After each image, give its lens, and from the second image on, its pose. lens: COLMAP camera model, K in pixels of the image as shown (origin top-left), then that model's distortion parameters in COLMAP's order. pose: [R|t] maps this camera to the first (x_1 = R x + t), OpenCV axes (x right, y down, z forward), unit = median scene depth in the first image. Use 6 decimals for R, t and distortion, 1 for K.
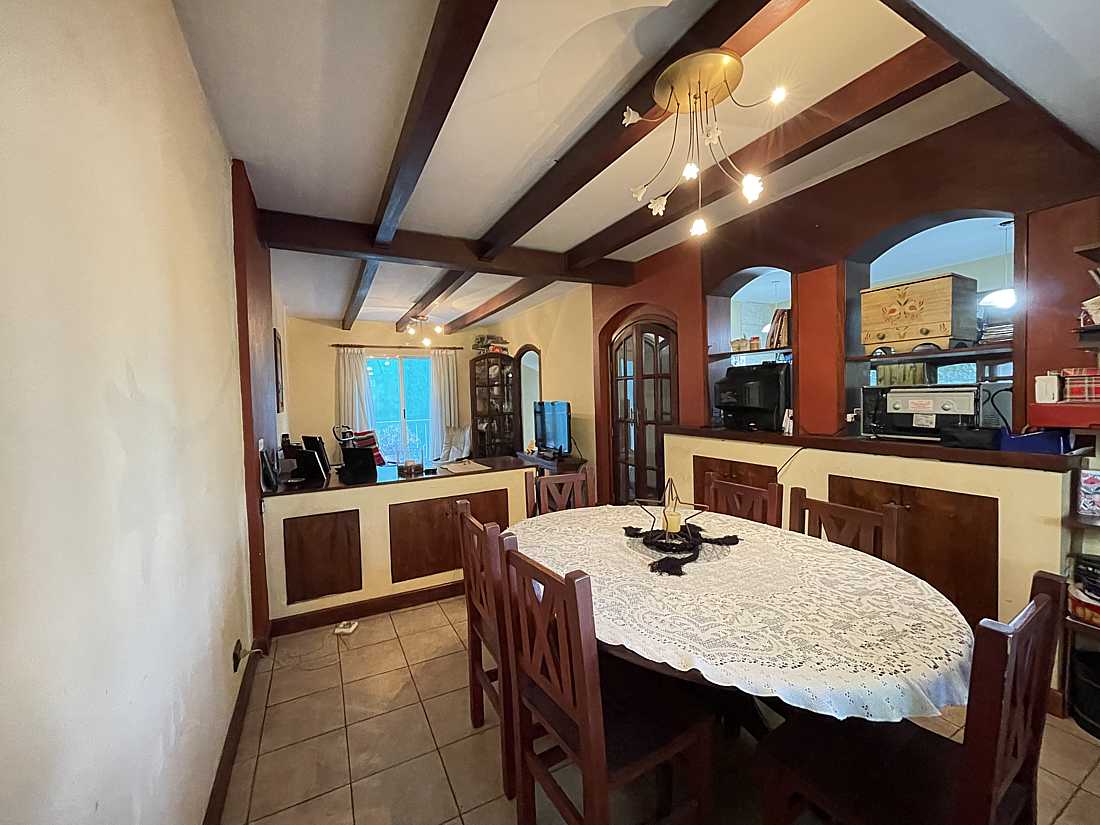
lens RADIAL K [[441.2, 0, 548.6], [0, 441.2, 413.1], [0, 0, 1]] dist [-0.004293, 0.000220]
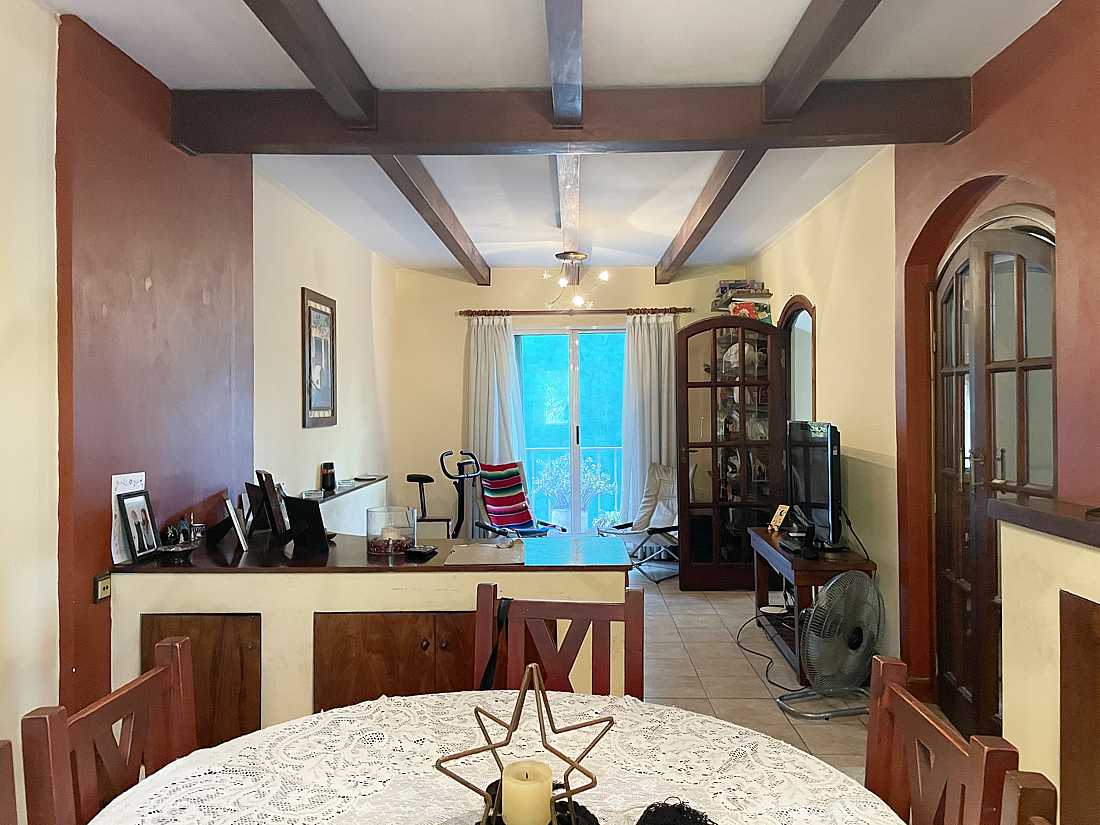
lens RADIAL K [[825.3, 0, 552.0], [0, 825.3, 410.1], [0, 0, 1]] dist [0.057438, -0.005760]
pose [[0.869923, 0.022197, -0.492687, 0.154976], [-0.035534, 0.999211, -0.017724, -0.010610], [0.491905, 0.032926, 0.870026, 0.112270]]
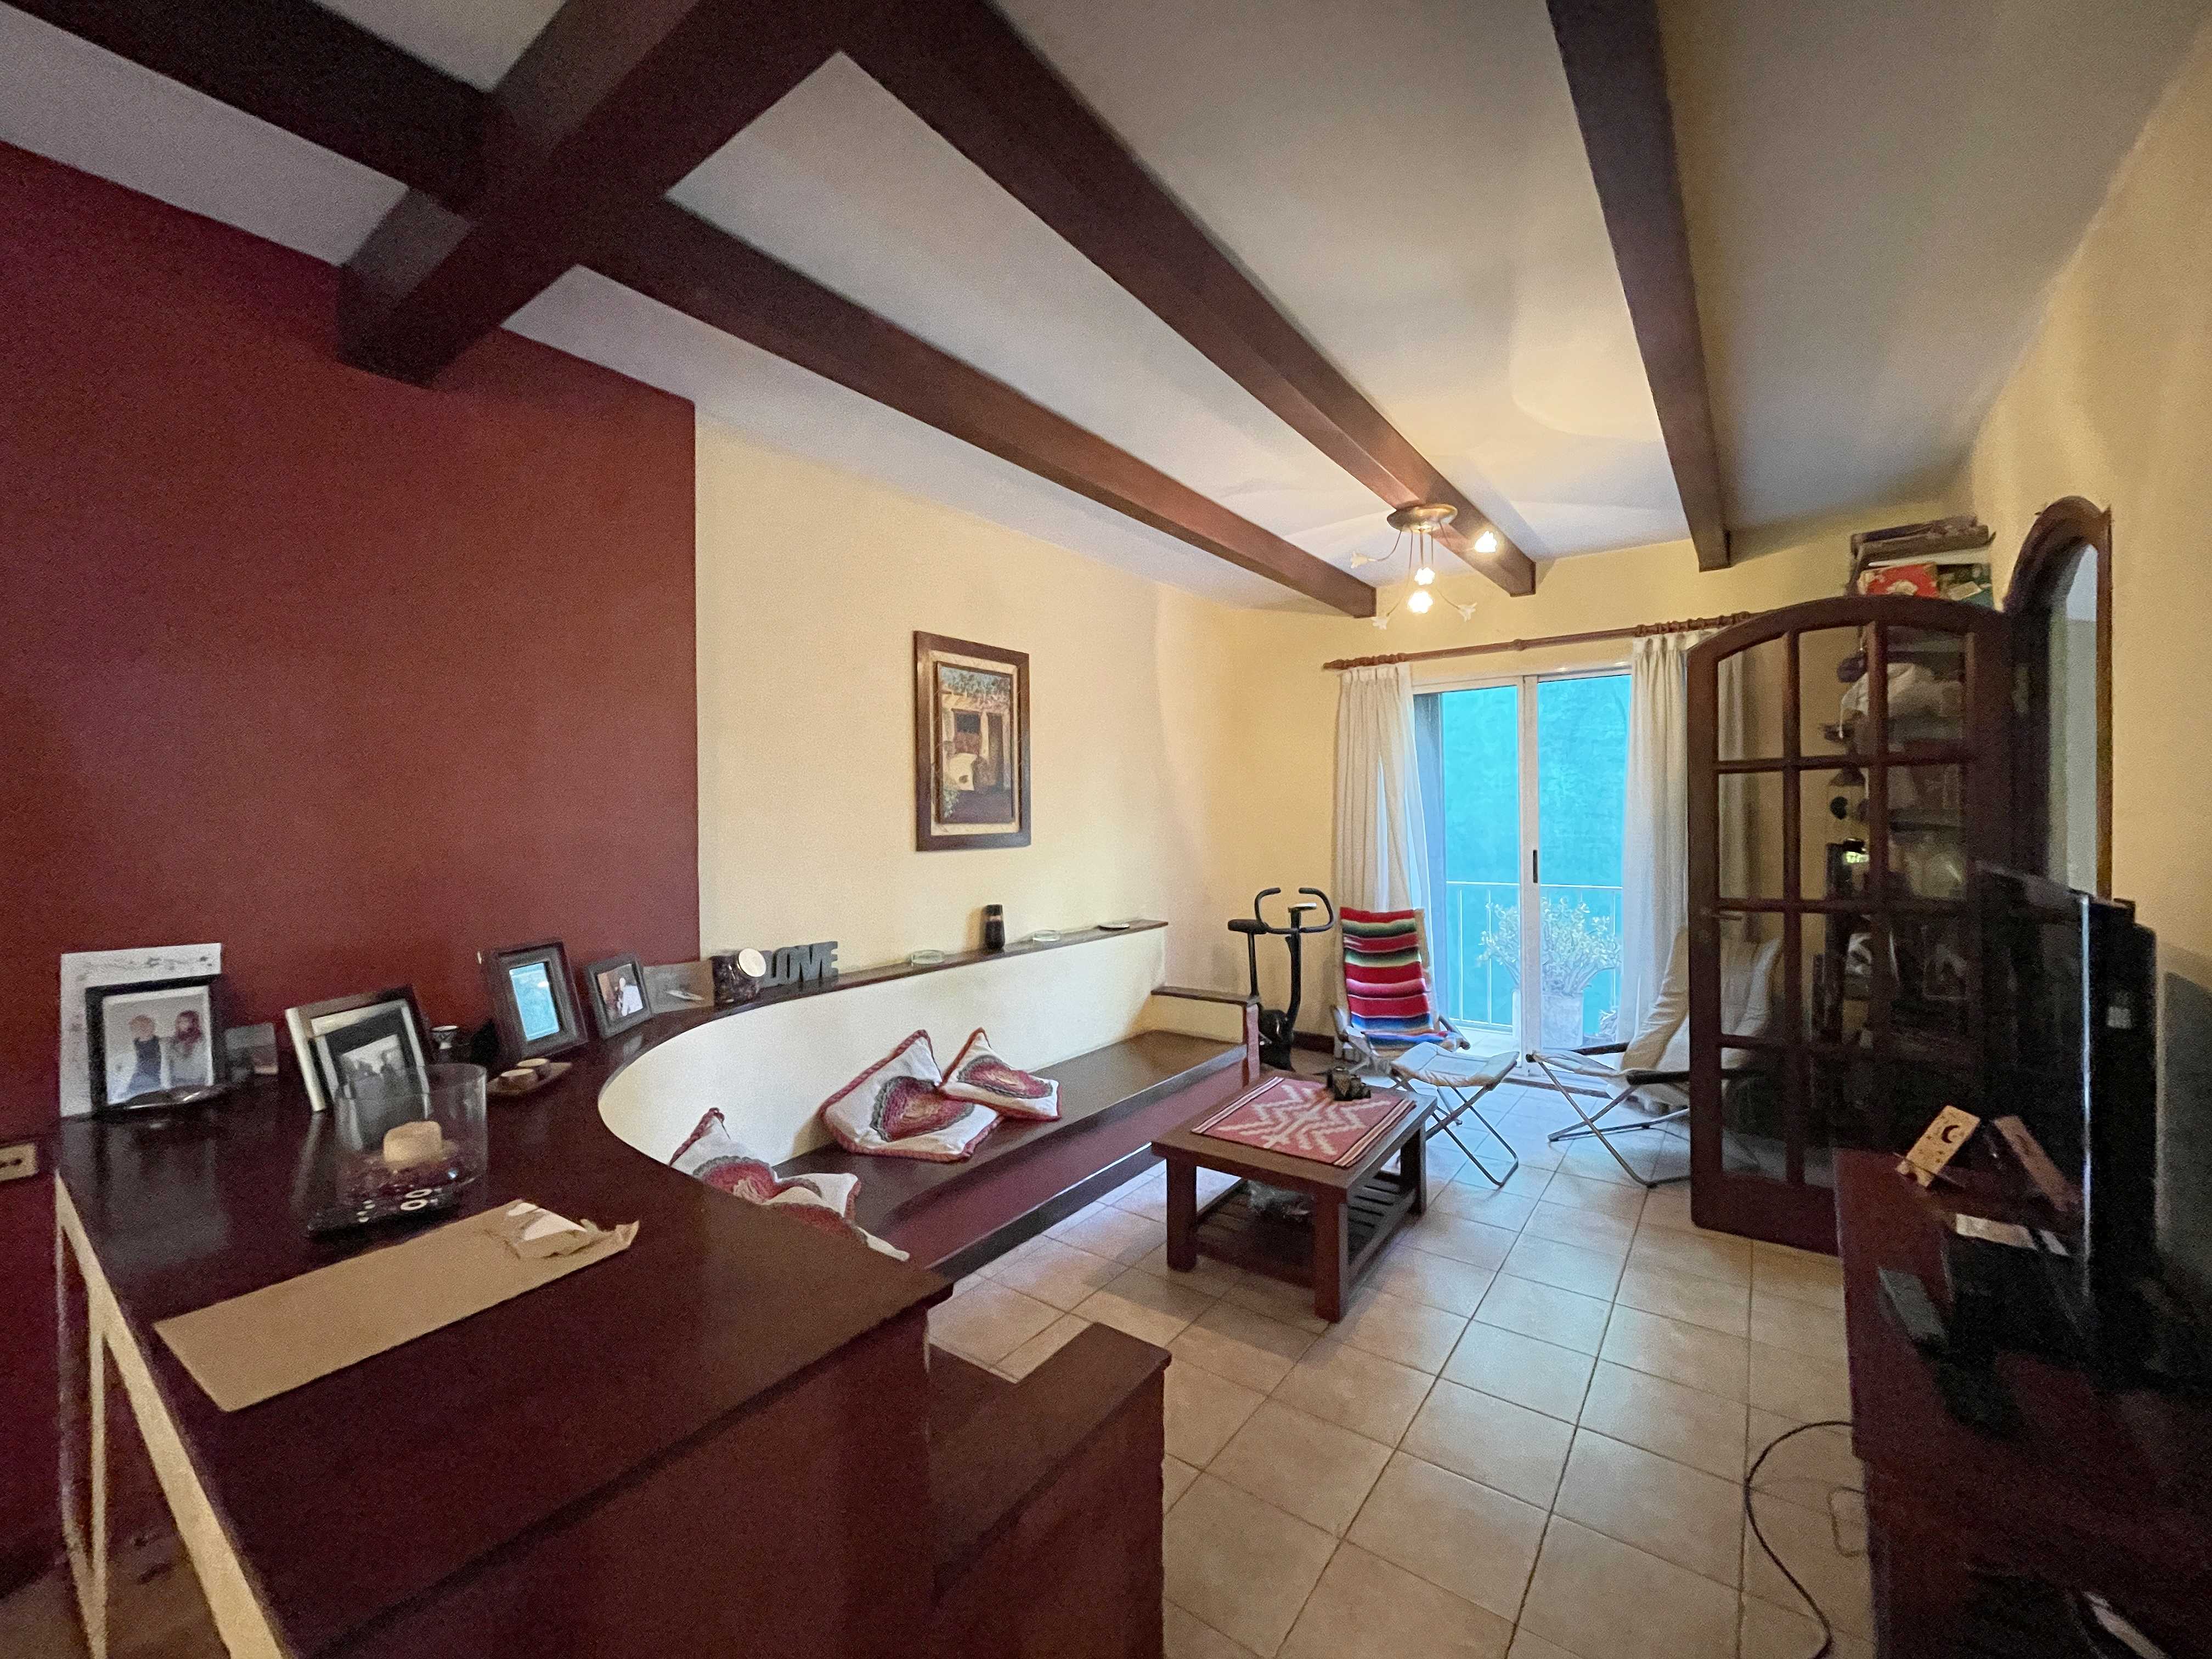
lens RADIAL K [[887.2, 0, 1102.6], [0, 887.2, 834.0], [0, 0, 1]] dist [-0.004293, 0.000220]
pose [[0.427051, 0.040921, -0.903301, 0.098207], [-0.039356, 0.998870, 0.026644, -0.027434], [0.903371, 0.024172, 0.428179, 0.518863]]
